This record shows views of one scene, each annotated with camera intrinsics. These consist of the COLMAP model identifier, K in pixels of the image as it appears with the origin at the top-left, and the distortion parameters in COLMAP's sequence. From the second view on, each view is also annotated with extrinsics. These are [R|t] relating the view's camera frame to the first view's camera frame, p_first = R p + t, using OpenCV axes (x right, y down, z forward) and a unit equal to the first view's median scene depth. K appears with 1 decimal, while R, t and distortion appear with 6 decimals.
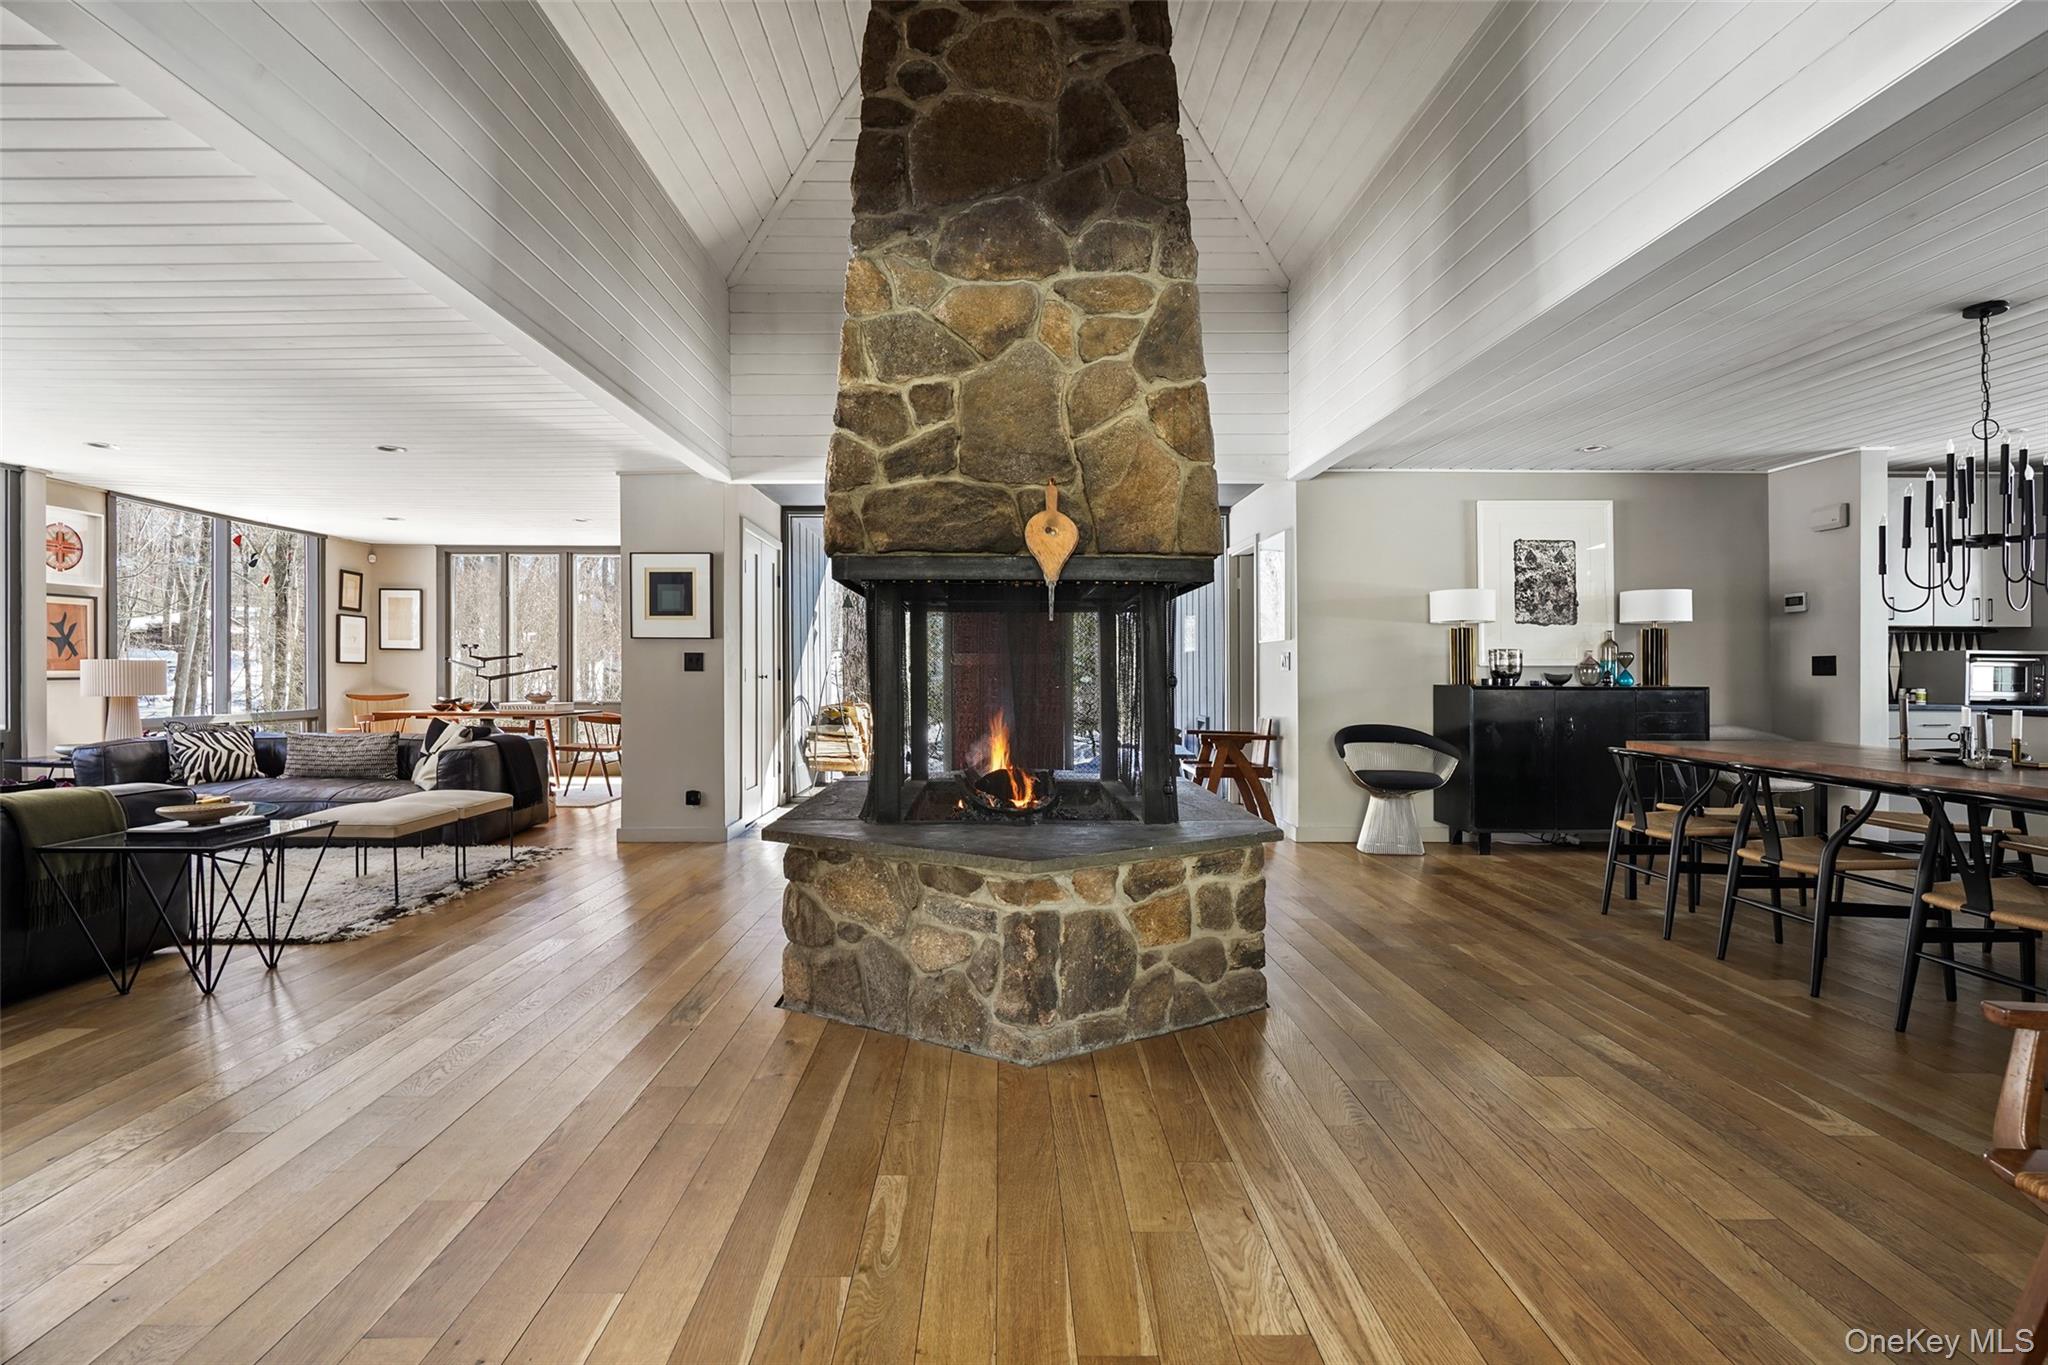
lens RADIAL K [[937.4, 0, 981.7], [0, 937.4, 685.8], [0, 0, 1]] dist [-0.000769, -0.000181]
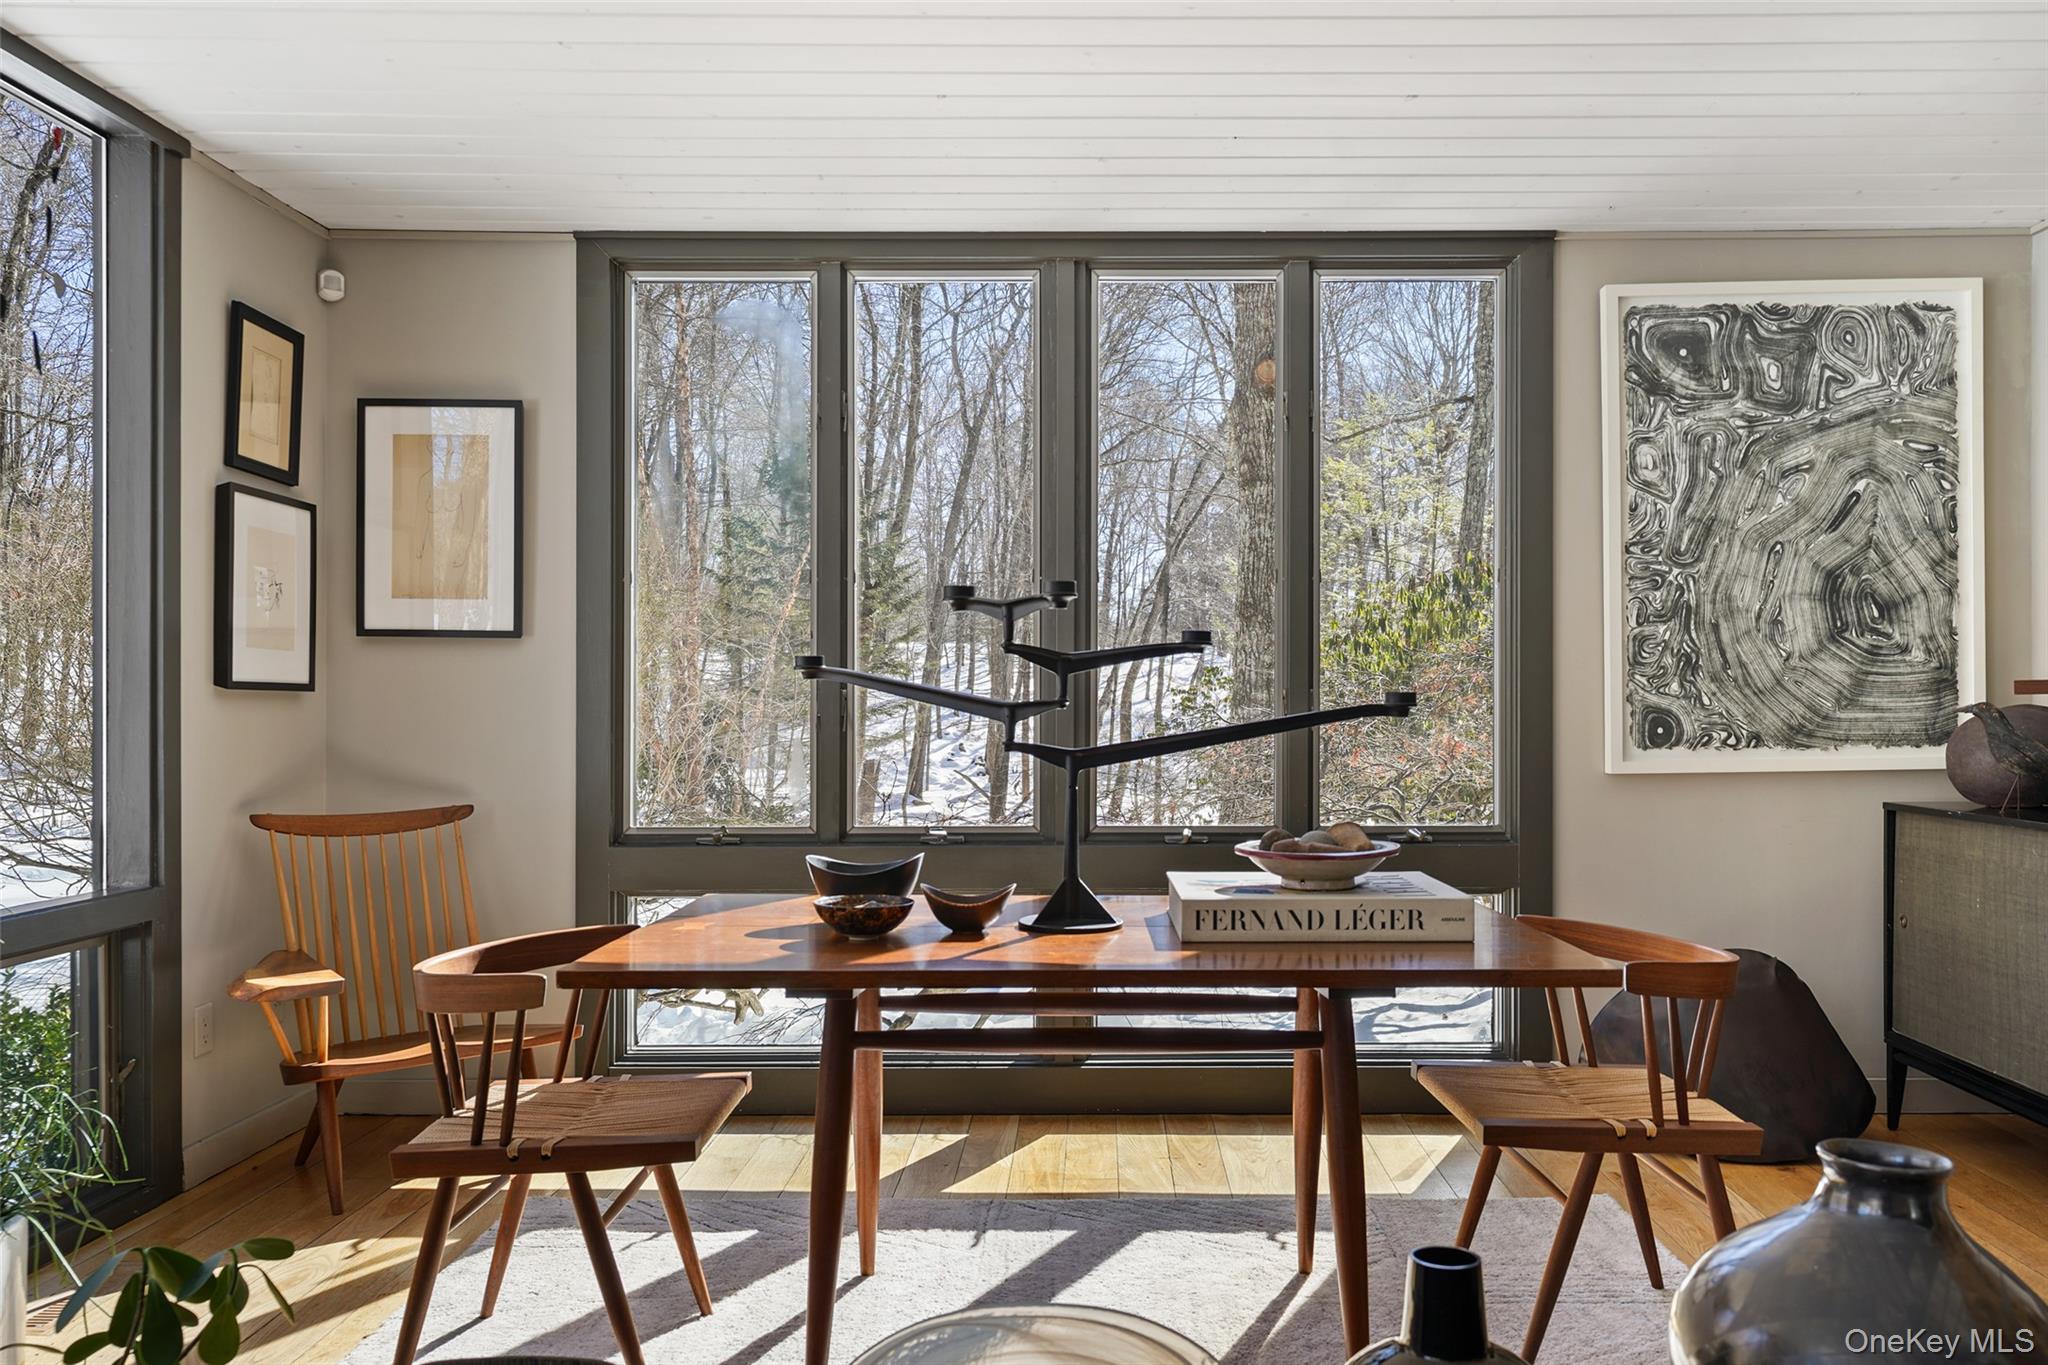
lens RADIAL K [[1508.1, 0, 1028.9], [0, 1508.1, 698.0], [0, 0, 1]] dist [-0.009984, -0.002361]
pose [[0.999972, -0.006378, -0.003849, -0.599587], [0.006313, 0.999842, -0.016587, -0.017576], [0.003954, 0.016562, 0.999855, 0.770847]]
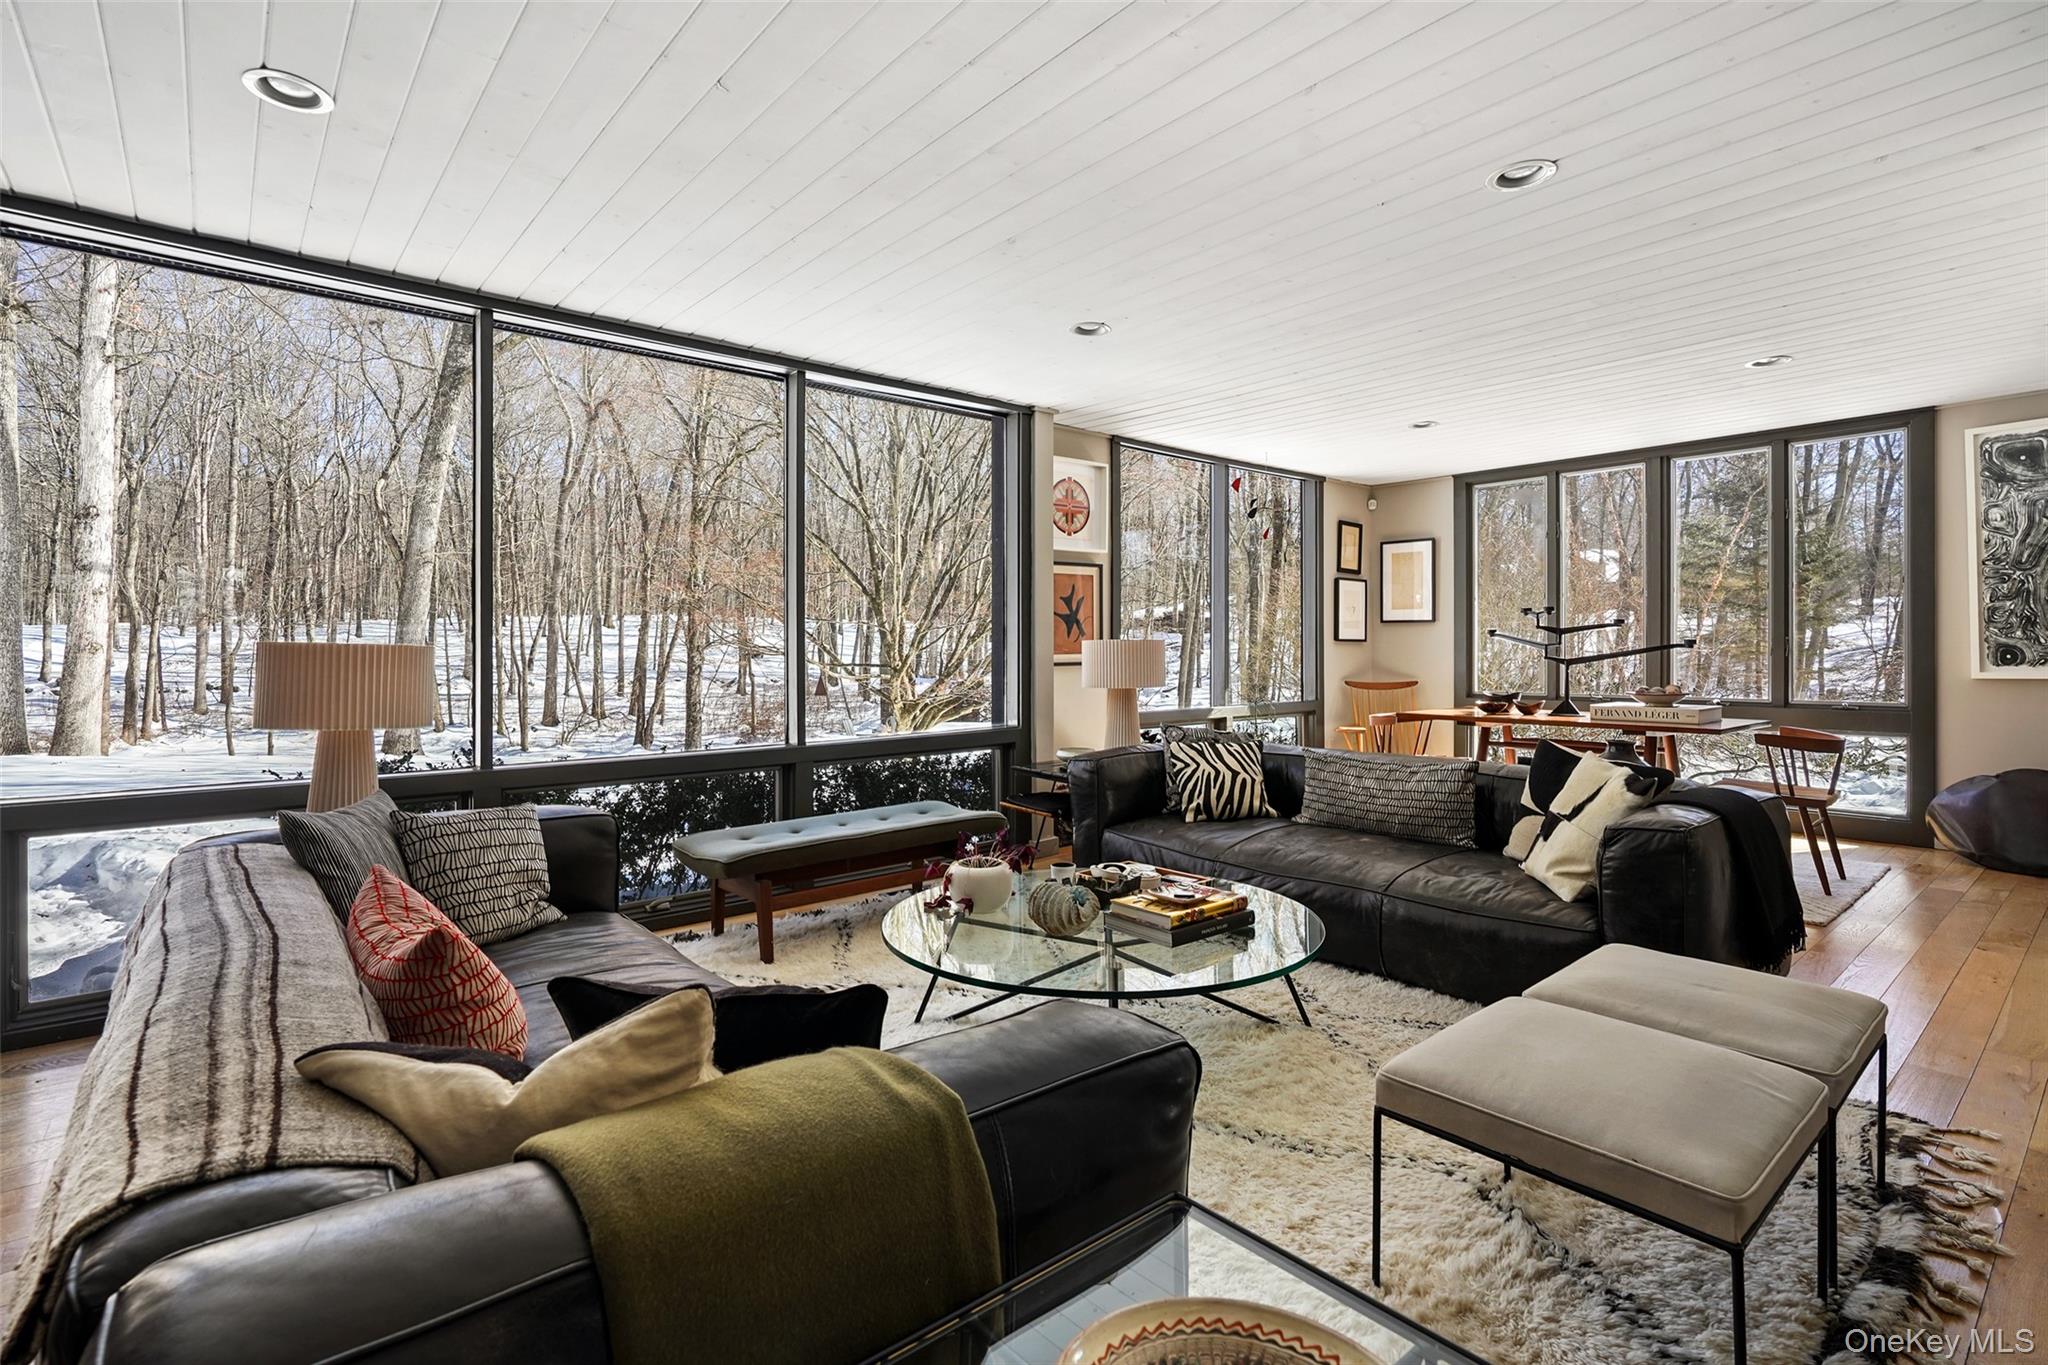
lens RADIAL K [[960.2, 0, 1057.4], [0, 960.2, 657.4], [0, 0, 1]] dist [-0.001244, -0.000199]
pose [[0.668306, -0.002507, -0.743882, -0.312335], [-0.001413, 0.999988, -0.004640, -0.008389], [0.743885, 0.004152, 0.668295, 0.370955]]
